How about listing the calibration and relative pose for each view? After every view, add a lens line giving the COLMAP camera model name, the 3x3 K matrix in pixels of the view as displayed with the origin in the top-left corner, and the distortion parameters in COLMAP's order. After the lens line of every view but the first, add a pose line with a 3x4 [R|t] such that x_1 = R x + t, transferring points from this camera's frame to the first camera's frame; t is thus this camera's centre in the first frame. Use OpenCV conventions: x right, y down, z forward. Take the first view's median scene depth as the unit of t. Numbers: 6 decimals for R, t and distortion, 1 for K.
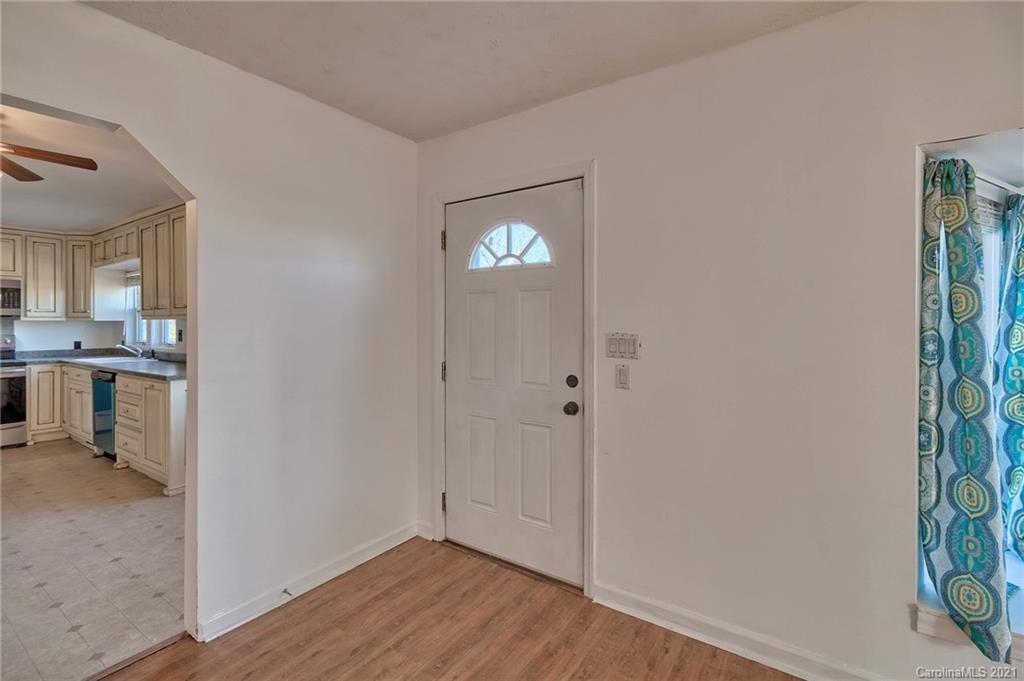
lens RADIAL K [[471.7, 0, 505.6], [0, 471.7, 319.5], [0, 0, 1]] dist [0.001365, 0.000532]
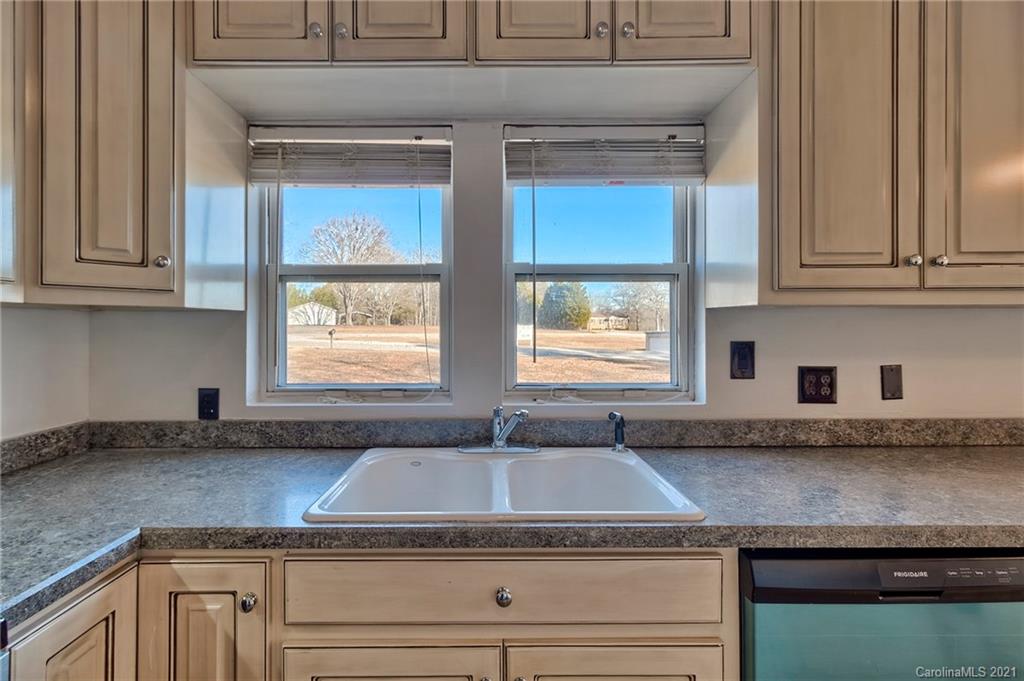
lens RADIAL K [[471.7, 0, 490.2], [0, 471.7, 325.2], [0, 0, 1]] dist [0.001365, 0.000532]
pose [[0.816259, 0.002553, 0.577680, -1.337297], [-0.002873, 0.999996, -0.000359, 0.015527], [-0.577679, -0.001366, 0.816263, 1.123111]]
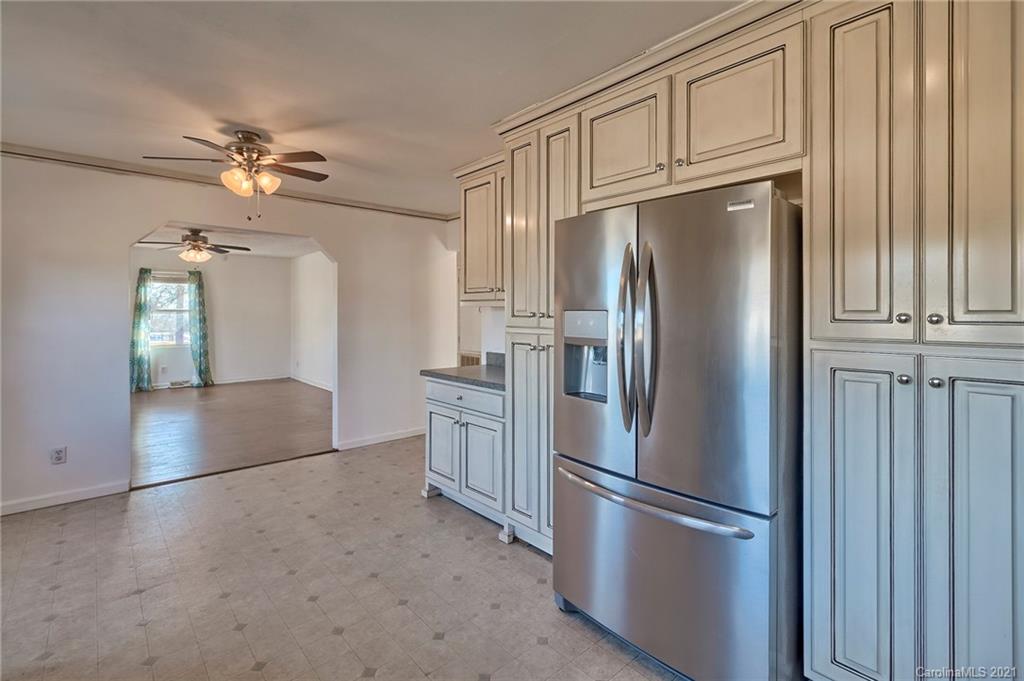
lens RADIAL K [[471.7, 0, 507.5], [0, 471.7, 314.1], [0, 0, 1]] dist [0.001365, 0.000532]
pose [[-0.973241, 0.003818, 0.229754, -1.313422], [0.003258, 0.999991, -0.002814, 0.009112], [-0.229762, -0.001990, -0.973245, 1.281408]]
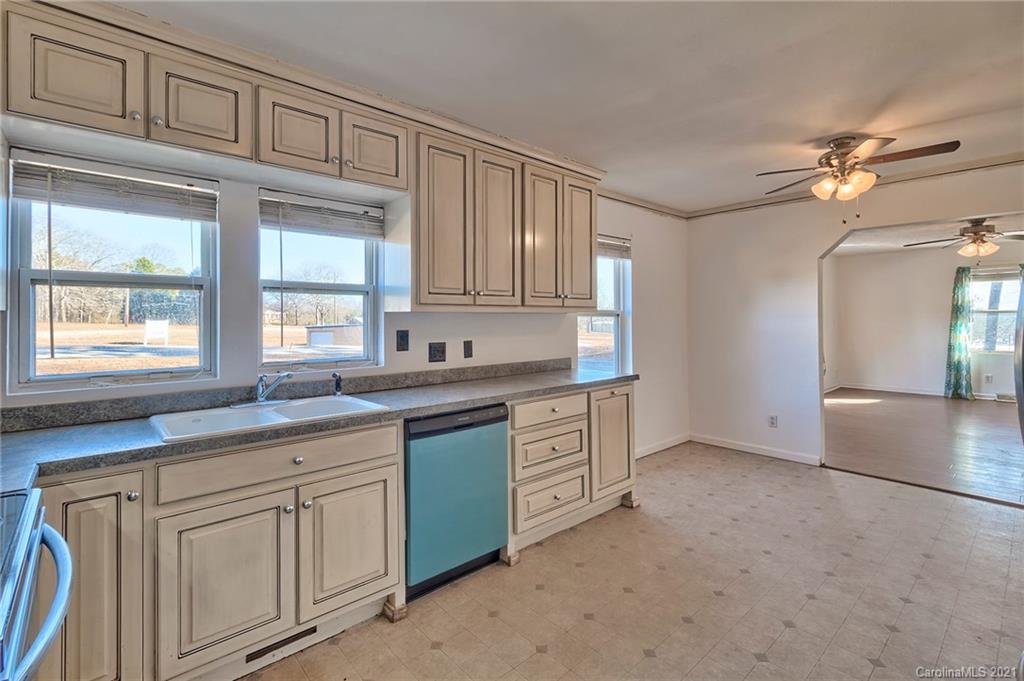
lens RADIAL K [[471.7, 0, 506.7], [0, 471.7, 313.9], [0, 0, 1]] dist [0.001365, 0.000532]
pose [[0.228612, 0.012266, 0.973440, -1.612908], [0.000412, 0.999919, -0.012697, 0.012402], [-0.973518, 0.003304, 0.228588, 0.999213]]
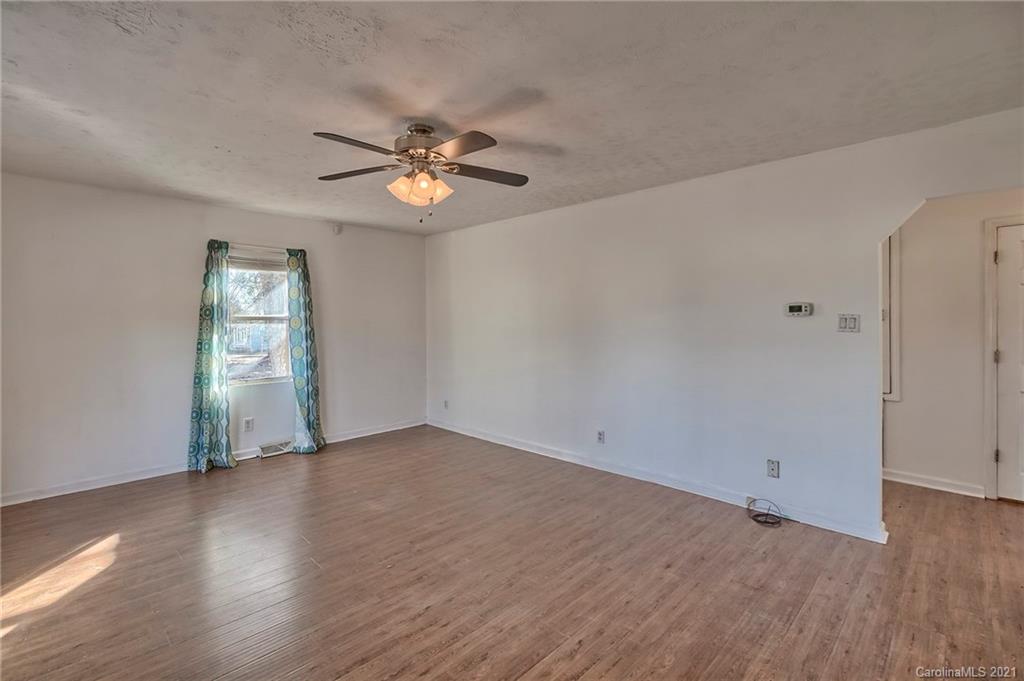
lens RADIAL K [[471.7, 0, 501.1], [0, 471.7, 323.2], [0, 0, 1]] dist [0.001365, 0.000532]
pose [[-0.985812, 0.009618, 0.167577, -0.093872], [0.009866, 0.999951, 0.000650, -0.001013], [-0.167563, 0.002295, -0.985859, 0.599625]]
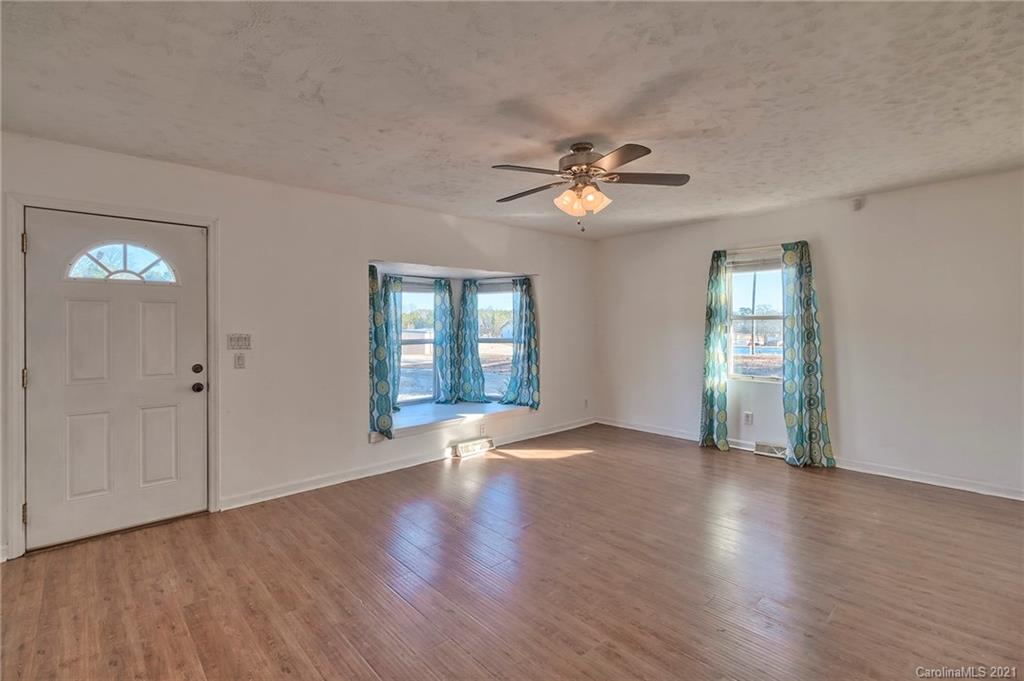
lens RADIAL K [[471.7, 0, 502.5], [0, 471.7, 321.1], [0, 0, 1]] dist [0.001365, 0.000532]
pose [[0.220810, 0.011284, 0.975252, -0.652257], [0.002095, 0.999925, -0.012044, 0.004456], [-0.975315, 0.004703, 0.220770, -0.130178]]
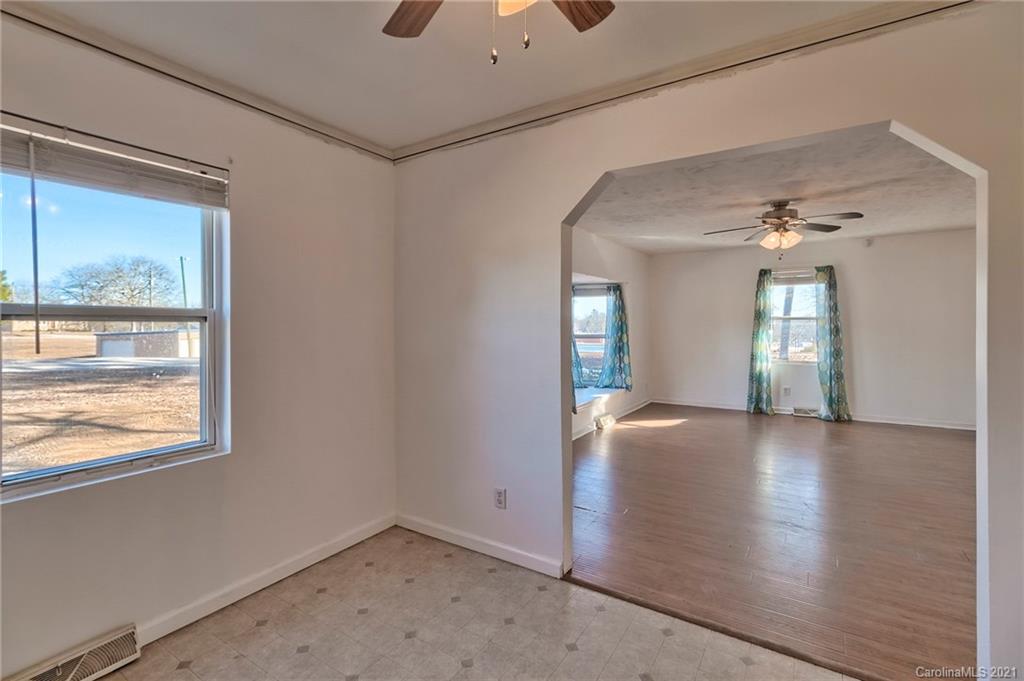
lens RADIAL K [[471.7, 0, 504.0], [0, 471.7, 323.7], [0, 0, 1]] dist [0.001365, 0.000532]
pose [[-0.033101, 0.004963, 0.999440, -1.006758], [-0.000359, 0.999988, -0.004977, 0.009729], [-0.999452, -0.000523, -0.033099, 0.638366]]
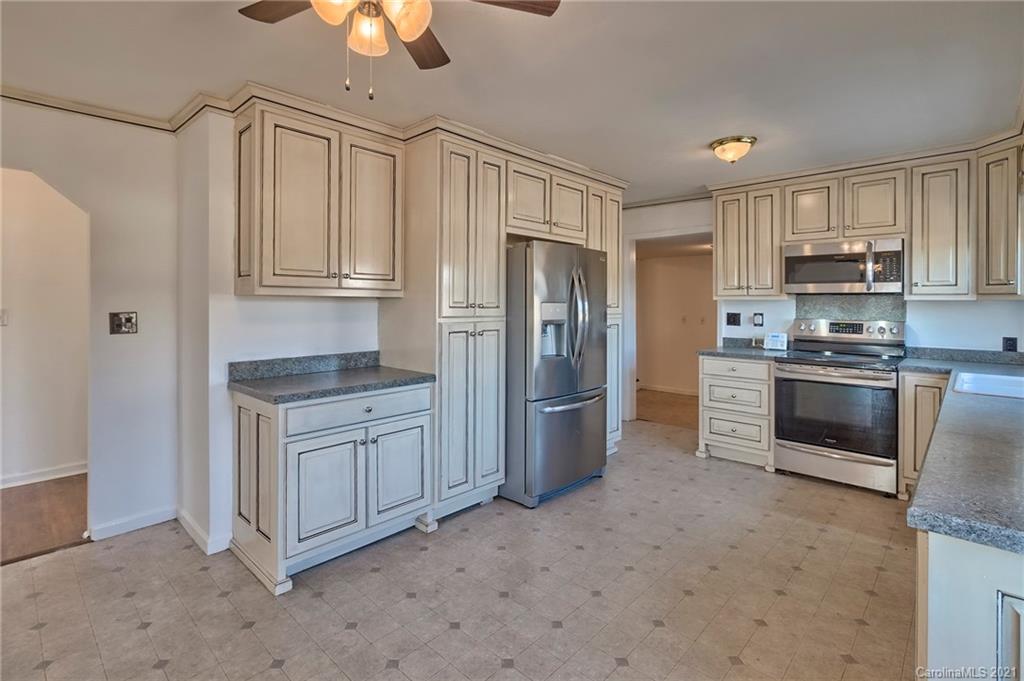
lens RADIAL K [[471.7, 0, 494.8], [0, 471.7, 309.6], [0, 0, 1]] dist [0.001365, 0.000532]
pose [[-0.160592, 0.016039, -0.986891, -0.416400], [0.005514, 0.999867, 0.015353, 0.002686], [0.987005, -0.002976, -0.160659, 0.779528]]
